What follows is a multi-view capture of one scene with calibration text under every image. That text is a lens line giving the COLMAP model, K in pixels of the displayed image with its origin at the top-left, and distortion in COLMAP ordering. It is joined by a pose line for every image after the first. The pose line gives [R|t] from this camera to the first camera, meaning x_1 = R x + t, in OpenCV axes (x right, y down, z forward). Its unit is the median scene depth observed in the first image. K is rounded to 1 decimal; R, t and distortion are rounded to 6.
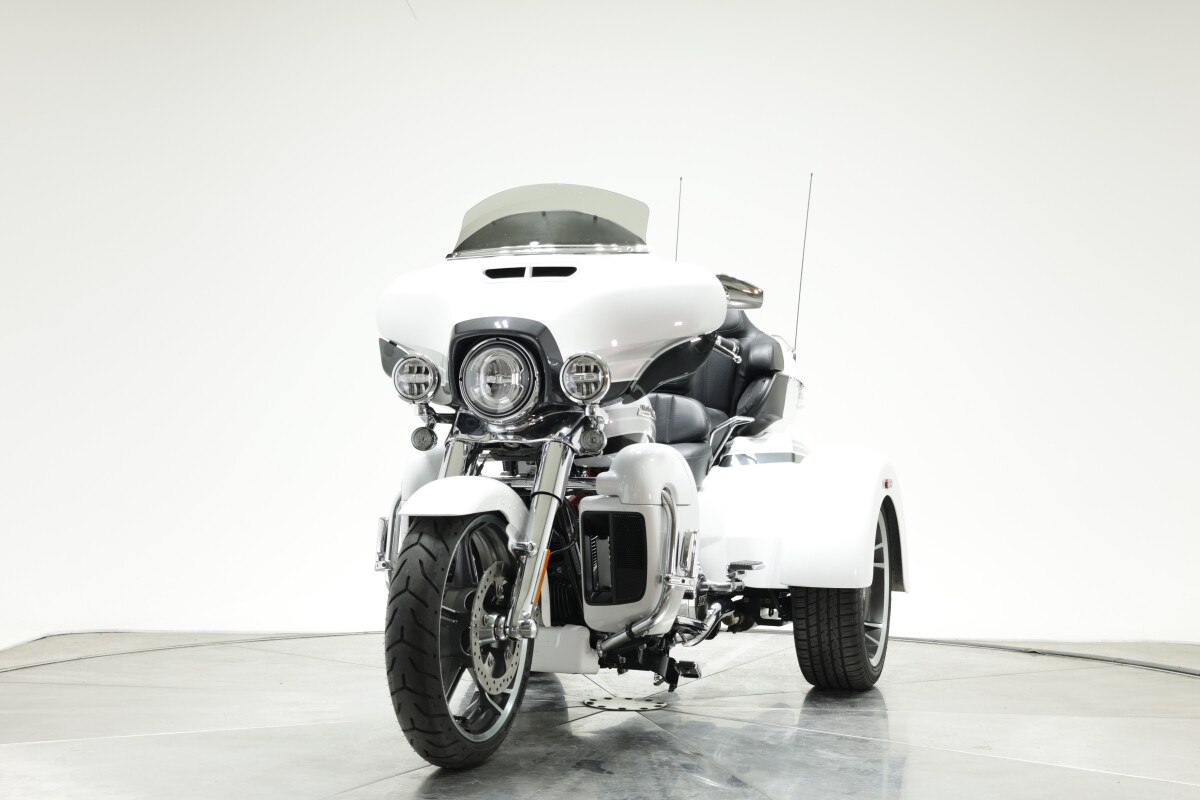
lens RADIAL K [[1651.3, 0, 613.5], [0, 1651.3, 403.4], [0, 0, 1]] dist [0.024407, 0.000000]
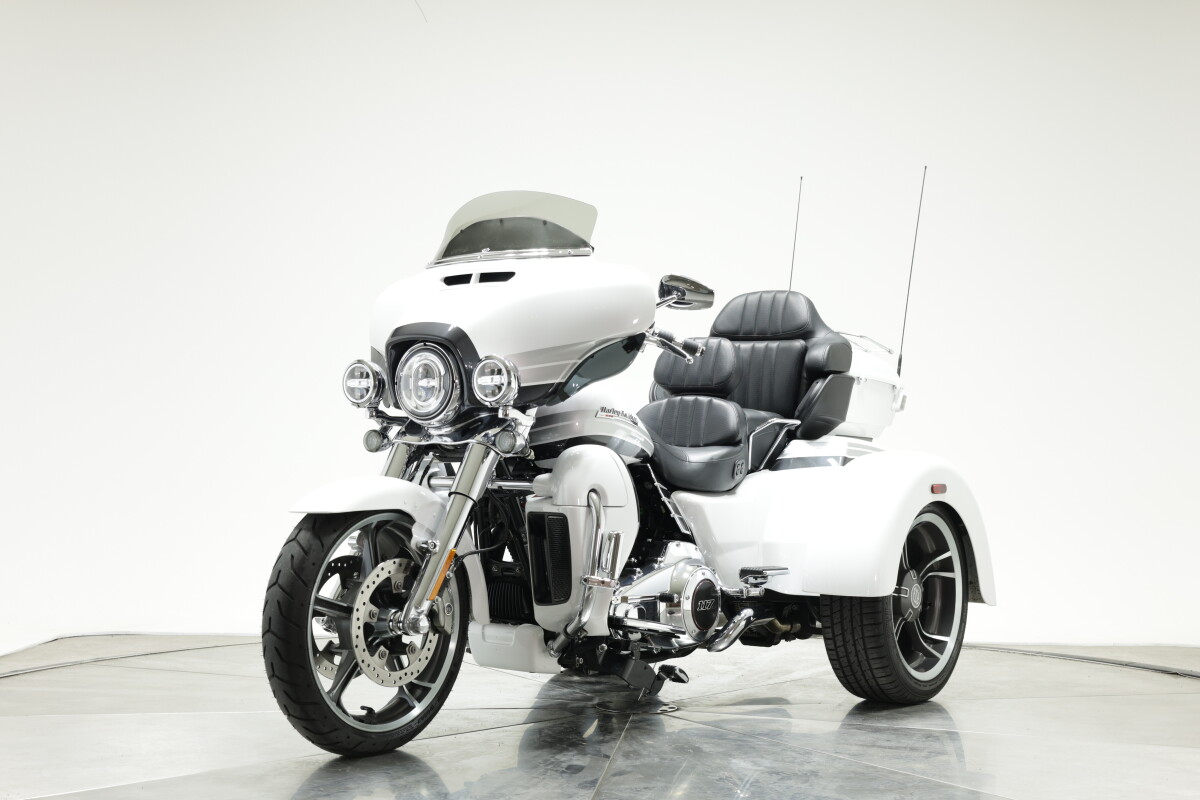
lens RADIAL K [[1651.3, 0, 597.9], [0, 1651.3, 404.3], [0, 0, 1]] dist [0.024407, 0.000000]
pose [[0.954347, -0.008639, -0.298575, 0.322981], [0.007189, 0.999956, -0.005952, 0.005417], [0.298613, 0.003534, 0.954368, 0.043625]]
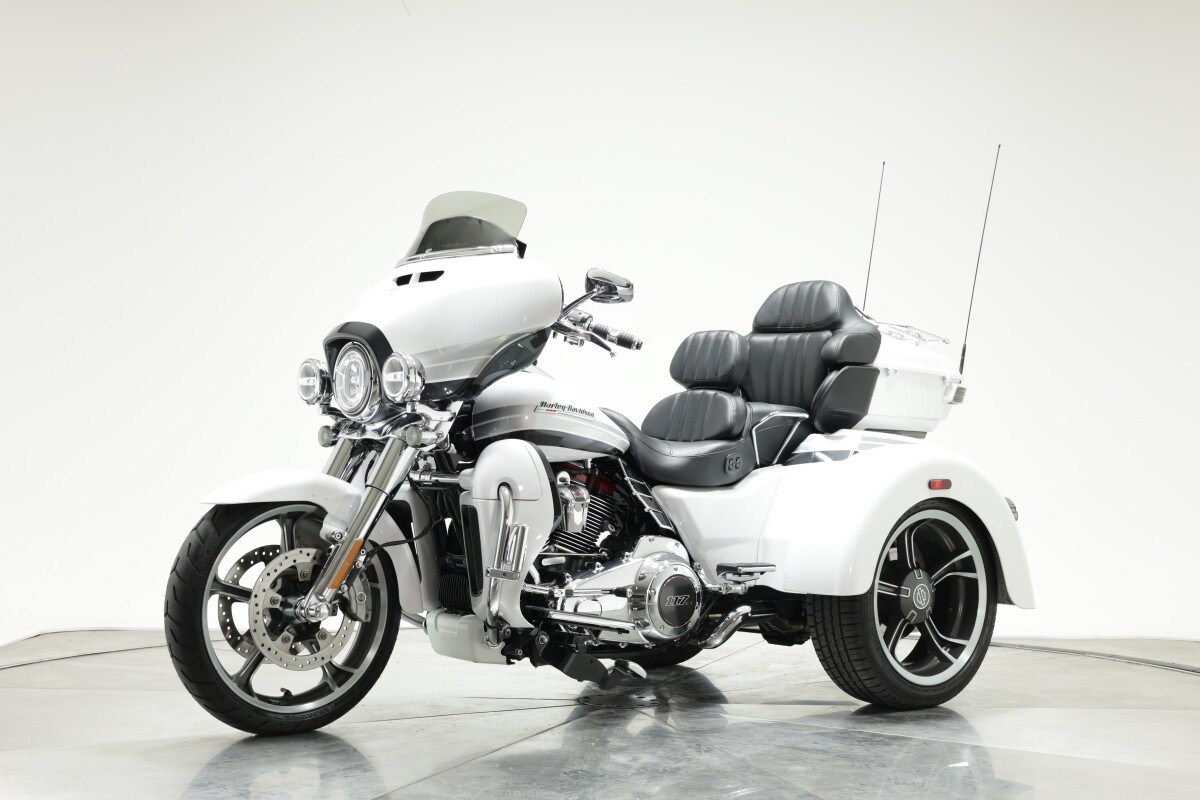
lens RADIAL K [[1651.3, 0, 595.1], [0, 1651.3, 402.7], [0, 0, 1]] dist [0.024407, 0.000000]
pose [[0.844113, -0.018863, -0.535833, 0.603702], [0.015872, 0.999822, -0.010193, 0.012753], [0.535930, 0.000099, 0.844263, 0.167220]]
